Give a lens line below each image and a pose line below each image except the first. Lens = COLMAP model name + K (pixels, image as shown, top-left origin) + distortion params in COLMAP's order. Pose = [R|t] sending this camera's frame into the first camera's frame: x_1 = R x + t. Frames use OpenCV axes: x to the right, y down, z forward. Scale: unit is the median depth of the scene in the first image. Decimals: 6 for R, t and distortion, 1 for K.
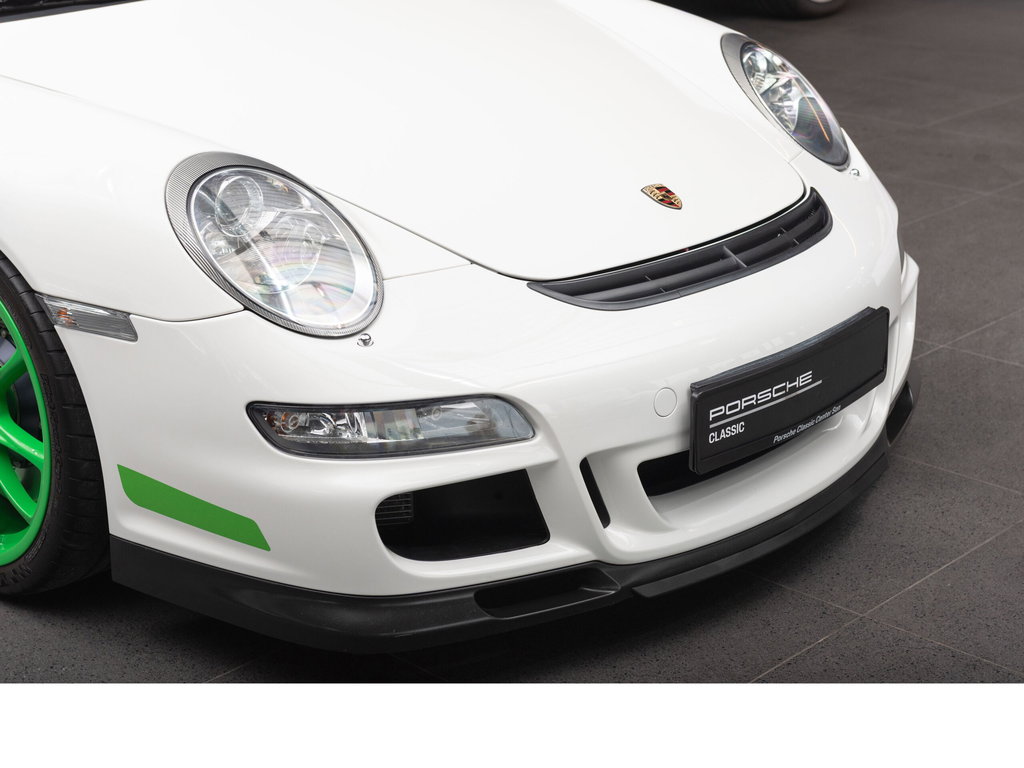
lens RADIAL K [[2051.1, 0, 512.0], [0, 2051.1, 384.0], [0, 0, 1]] dist [-0.009374, 0.440735]
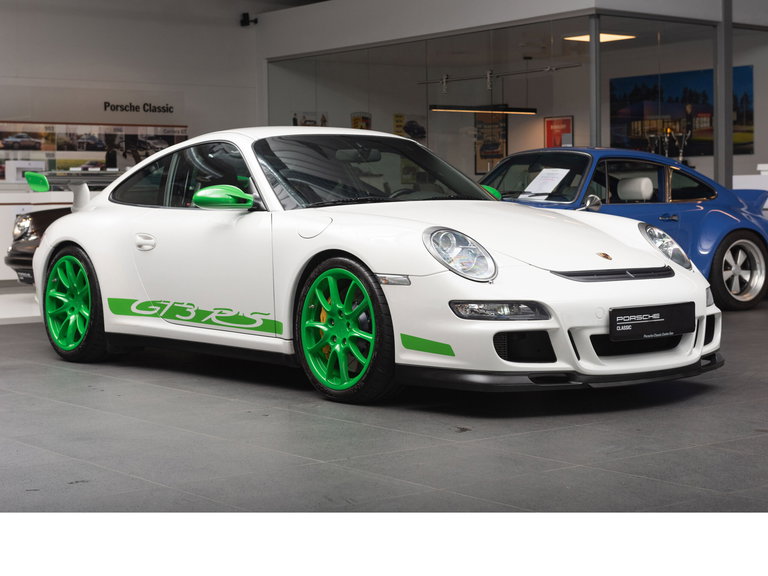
lens RADIAL K [[1538.3, 0, 384.0], [0, 1538.3, 288.0], [0, 0, 1]] dist [-0.009374, 0.440735]
pose [[0.990250, 0.002383, -0.139282, 0.074654], [-0.041260, 0.960007, -0.276919, 0.552195], [0.133052, 0.279965, 0.950745, -0.987876]]
